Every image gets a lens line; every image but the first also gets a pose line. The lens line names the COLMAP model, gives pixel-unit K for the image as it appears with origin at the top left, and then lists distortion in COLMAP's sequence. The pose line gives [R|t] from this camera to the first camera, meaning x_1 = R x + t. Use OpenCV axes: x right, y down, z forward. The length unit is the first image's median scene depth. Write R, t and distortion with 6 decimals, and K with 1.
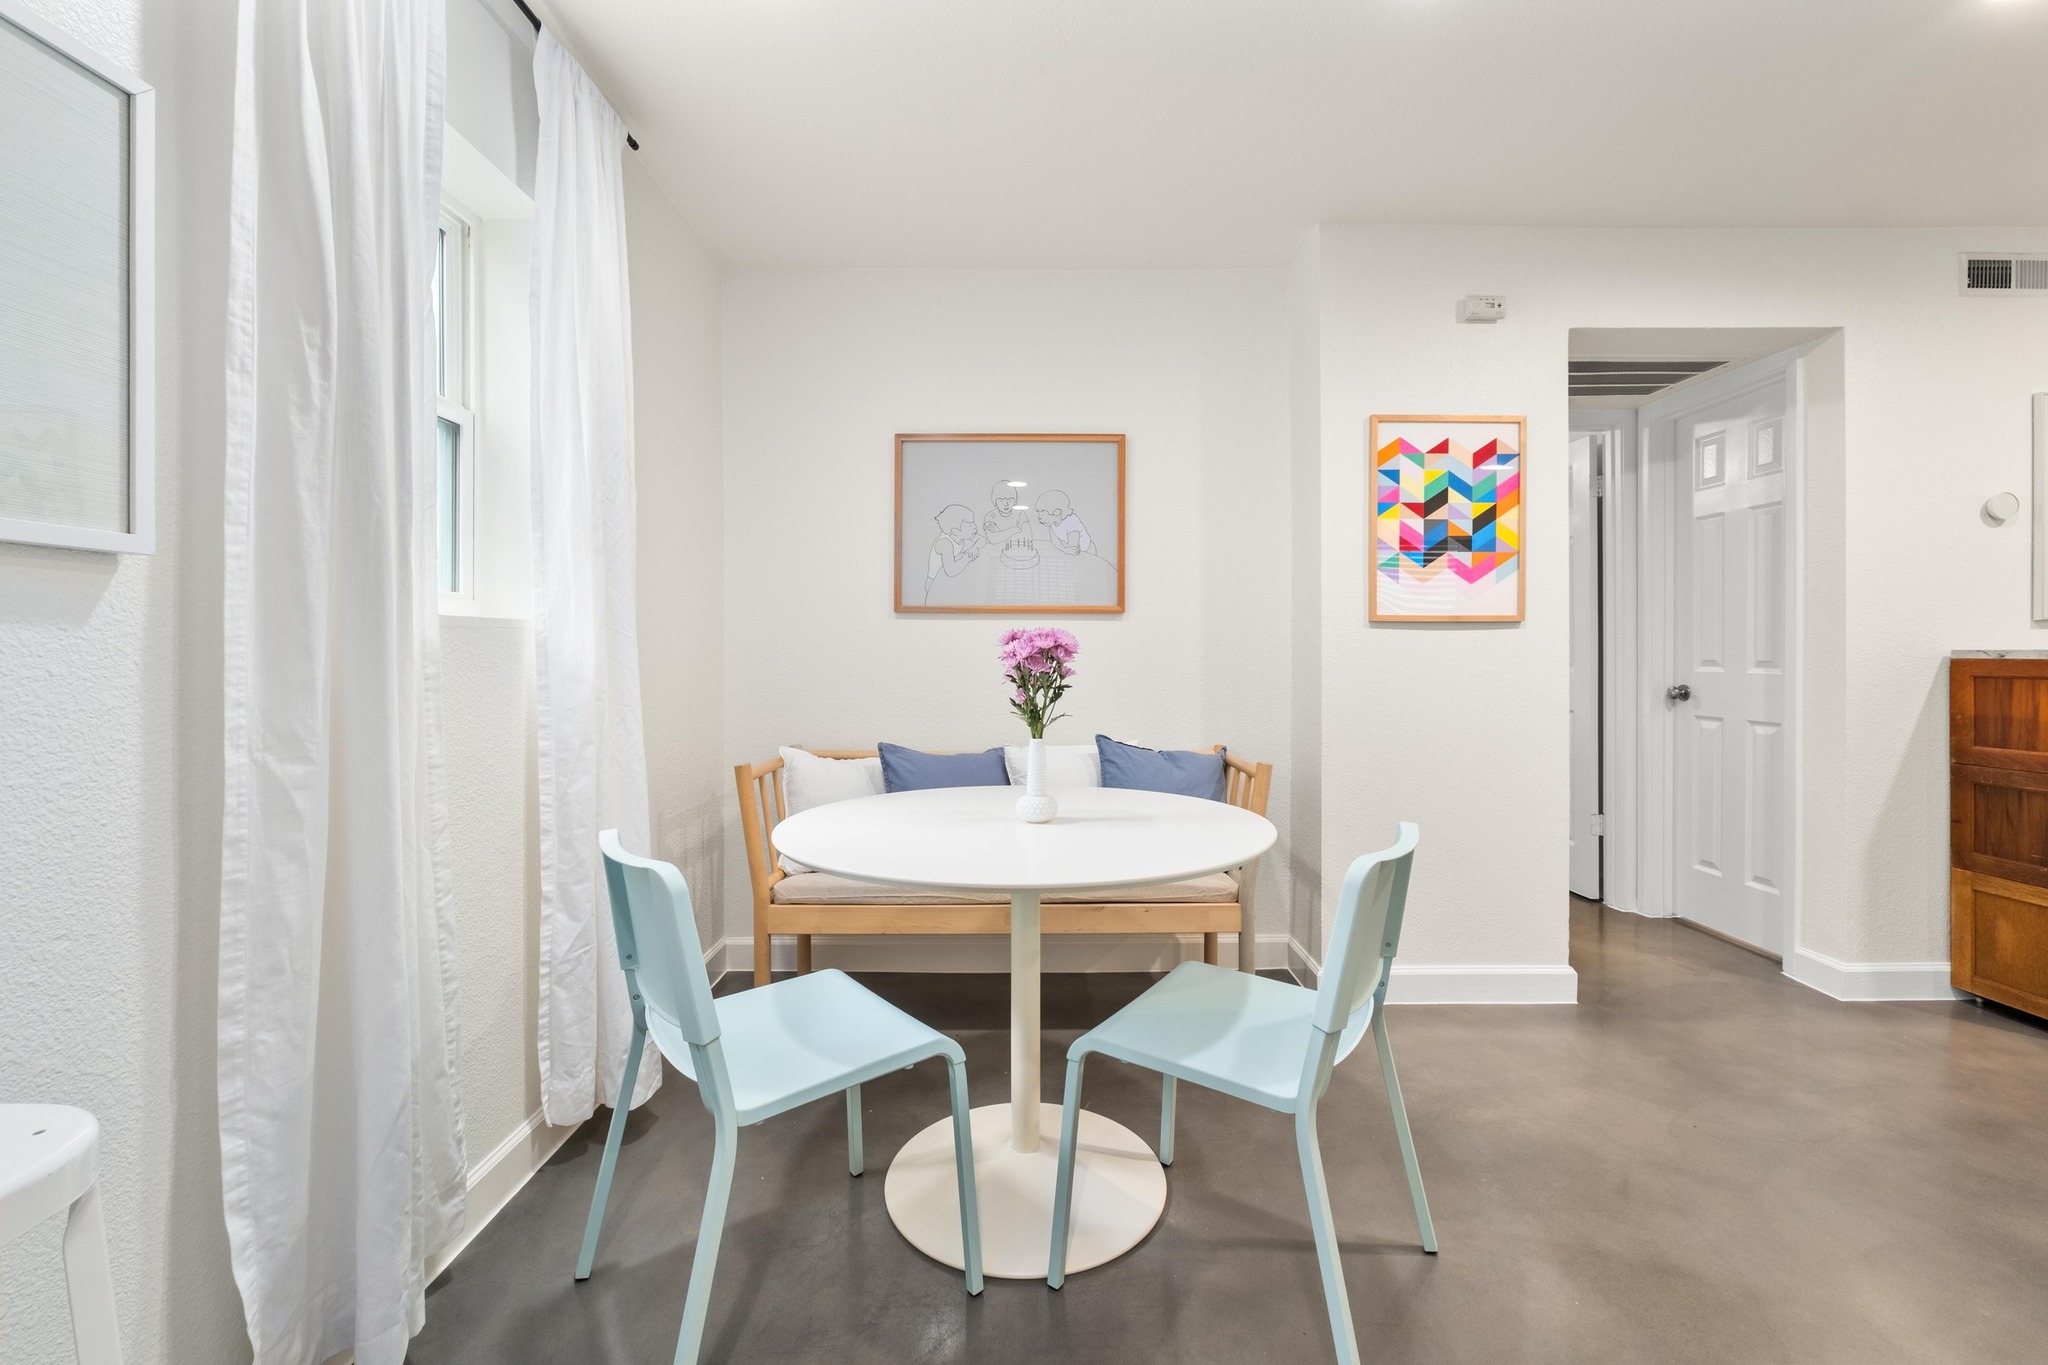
lens RADIAL K [[876.0, 0, 1023.2], [0, 876.0, 665.6], [0, 0, 1]] dist [-0.002579, 0.000260]
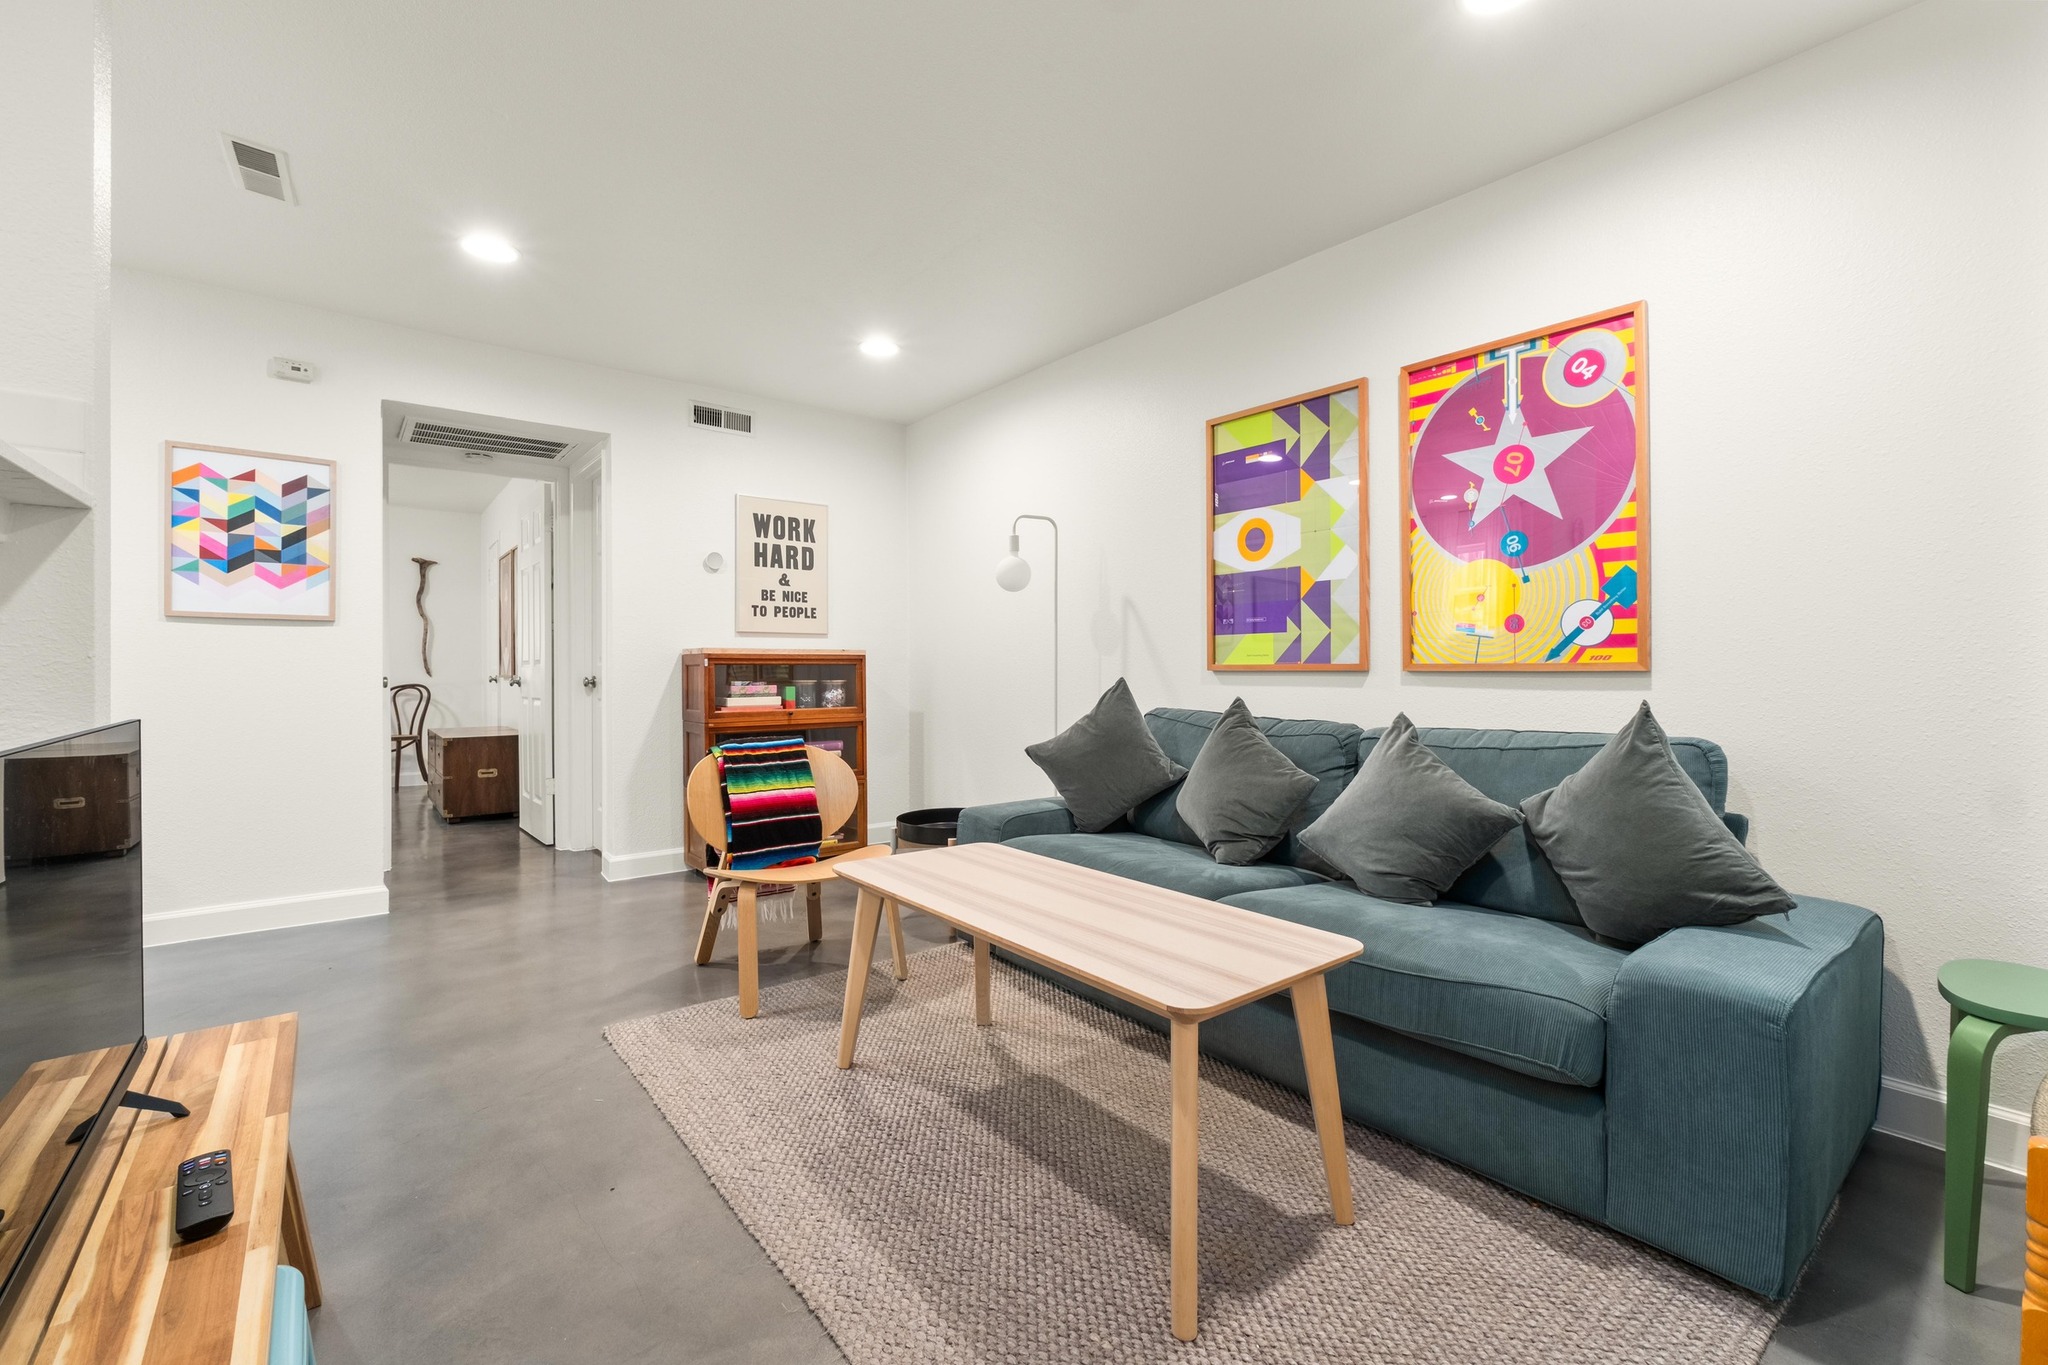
lens RADIAL K [[876.0, 0, 1028.6], [0, 876.0, 676.8], [0, 0, 1]] dist [-0.002579, 0.000260]
pose [[0.778976, -0.002058, 0.627051, 0.561514], [0.005598, 0.999978, -0.003673, 0.041583], [-0.627029, 0.006371, 0.778970, -0.633100]]
